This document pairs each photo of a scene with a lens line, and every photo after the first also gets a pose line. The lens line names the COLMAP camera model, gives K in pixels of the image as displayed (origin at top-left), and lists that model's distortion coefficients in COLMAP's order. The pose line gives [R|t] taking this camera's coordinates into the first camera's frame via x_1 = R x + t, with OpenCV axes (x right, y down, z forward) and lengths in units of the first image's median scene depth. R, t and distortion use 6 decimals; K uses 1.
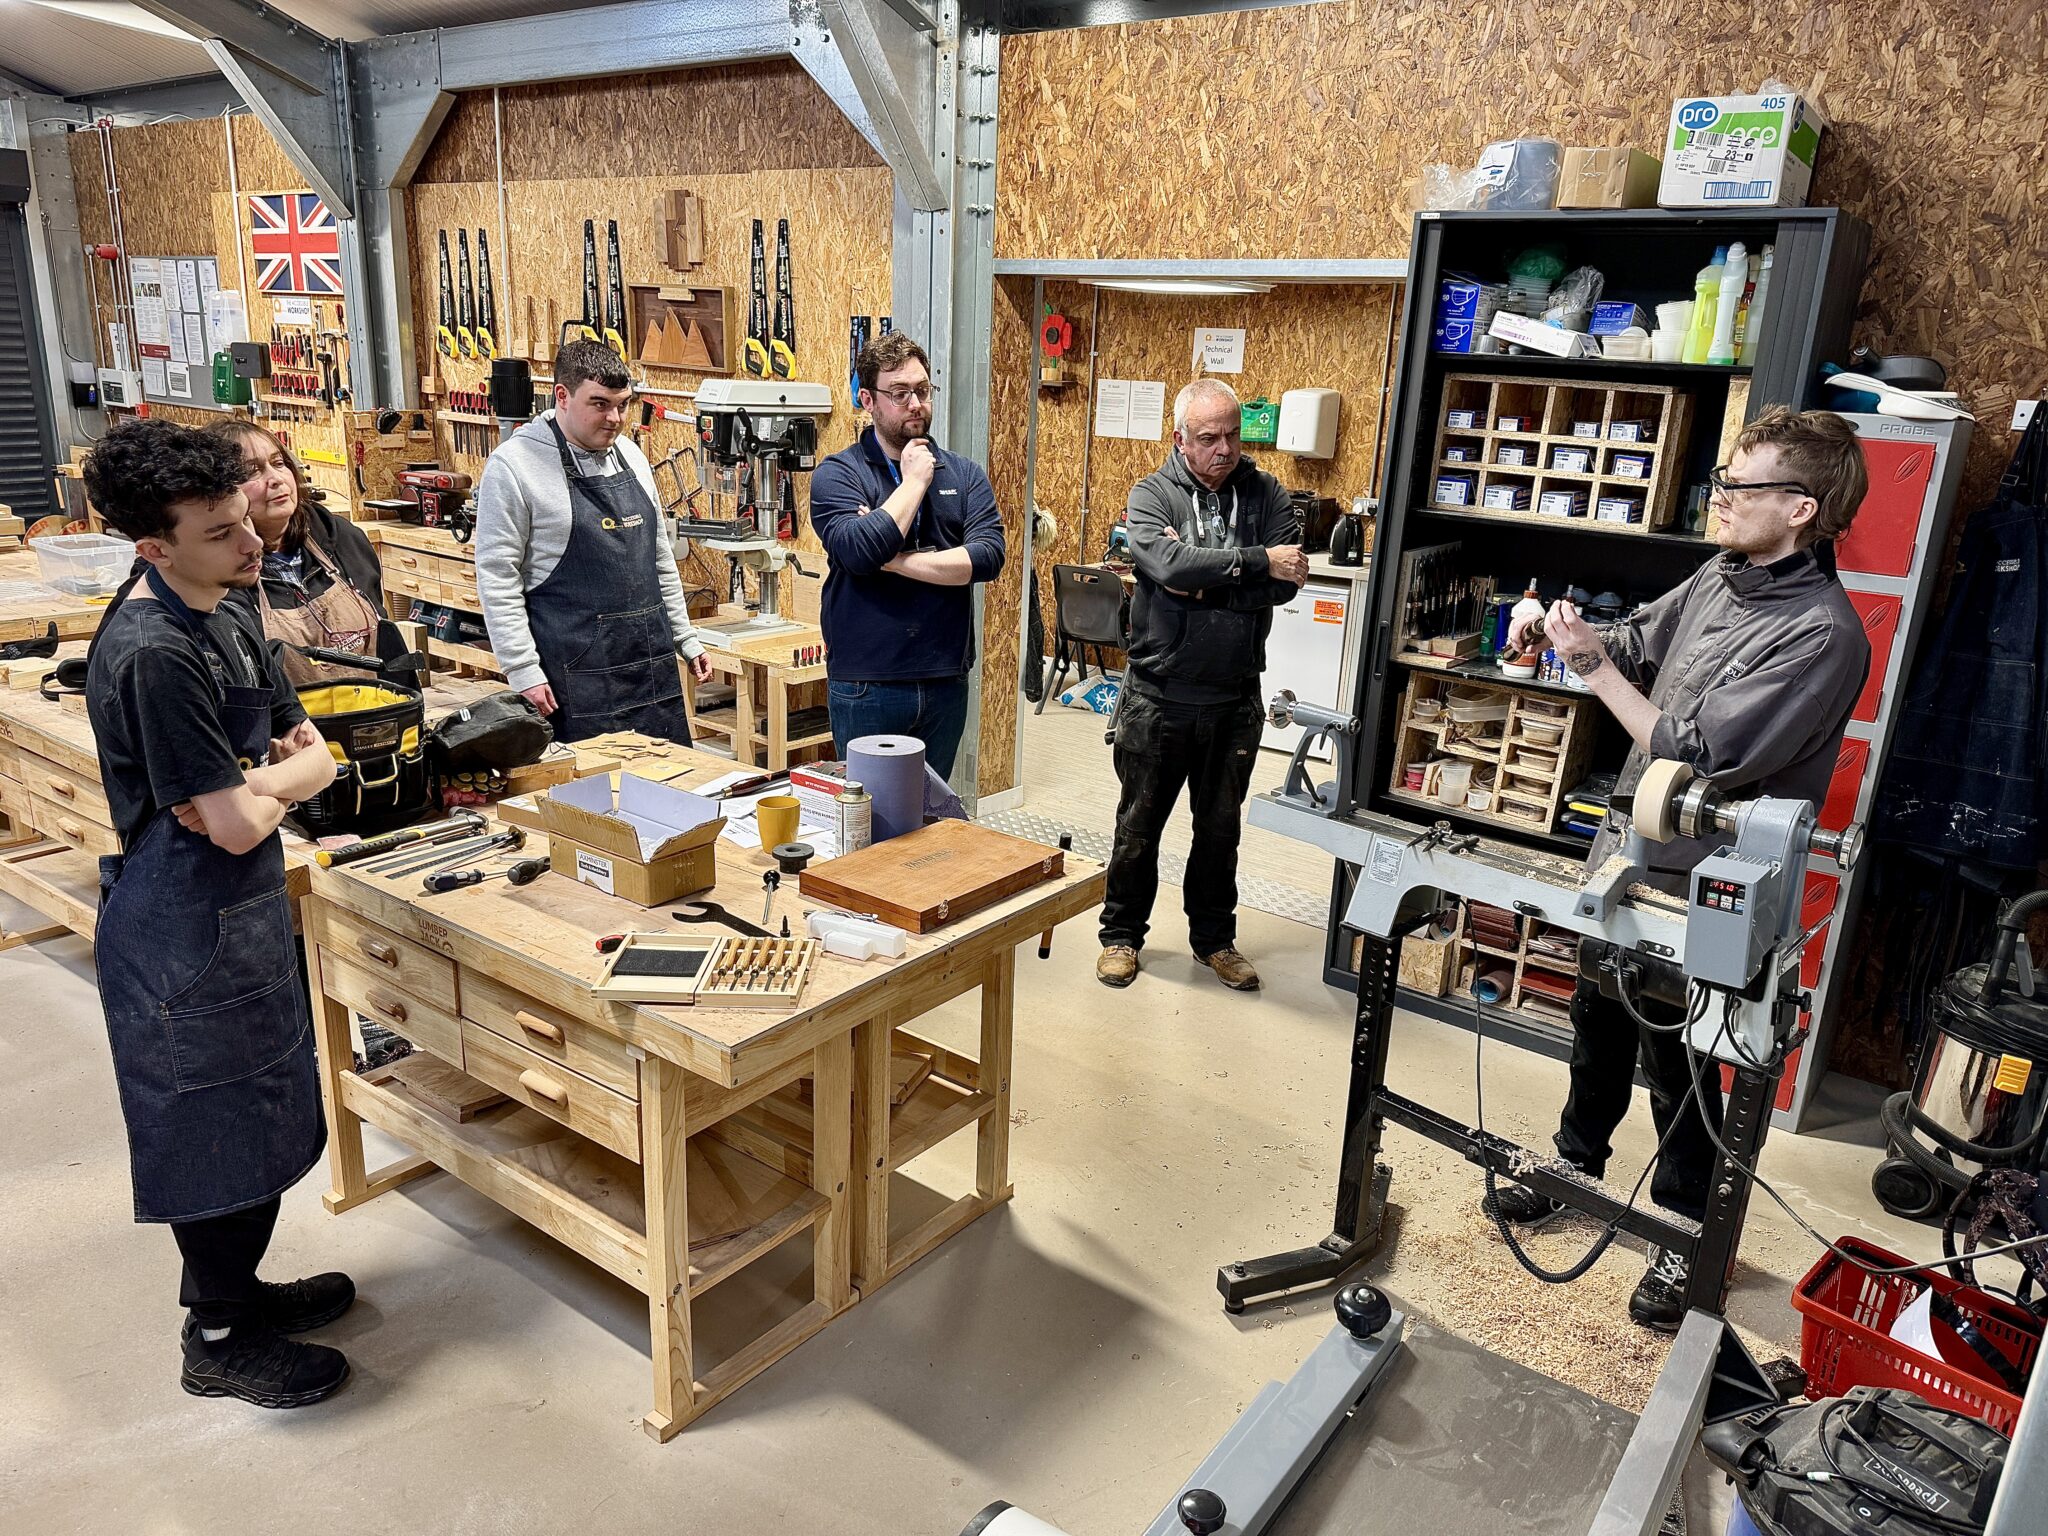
lens RADIAL K [[1427.4, 0, 1024.0], [0, 1427.4, 768.0], [0, 0, 1]] dist [0.009992, -0.022899]
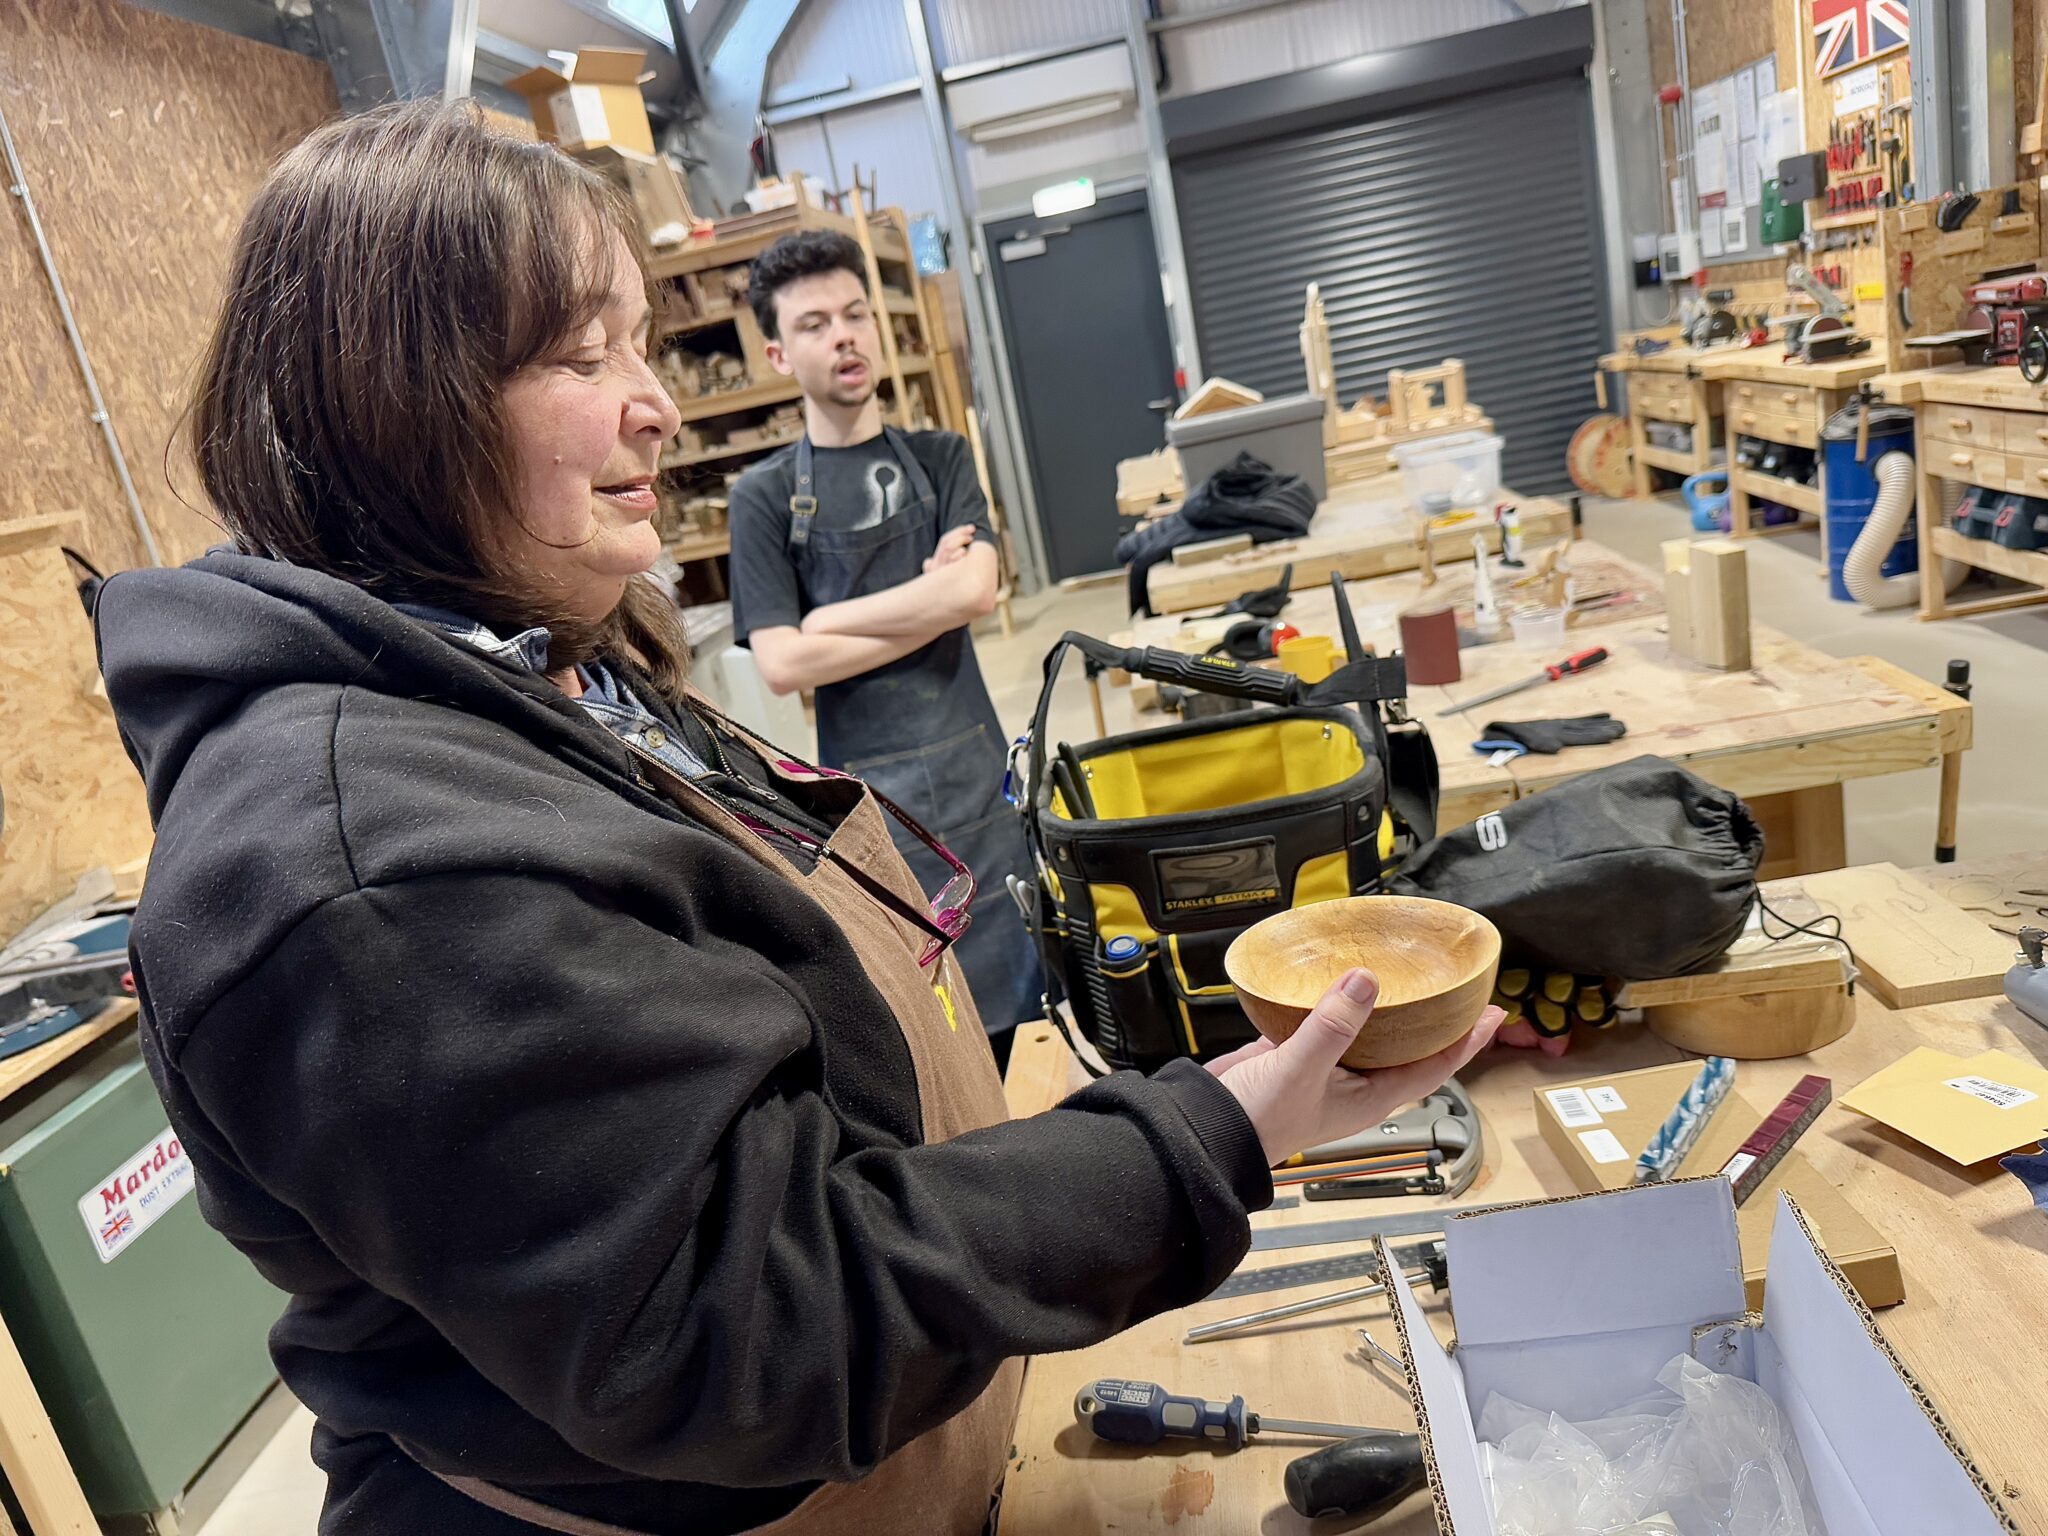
lens RADIAL K [[1486.9, 0, 1024.0], [0, 1486.9, 768.0], [0, 0, 1]] dist [0.000800, -0.001504]
pose [[0.501264, 0.089581, -0.860645, -0.051015], [-0.032535, 0.995875, 0.084707, -0.033052], [0.864682, -0.014460, 0.502111, 0.289809]]
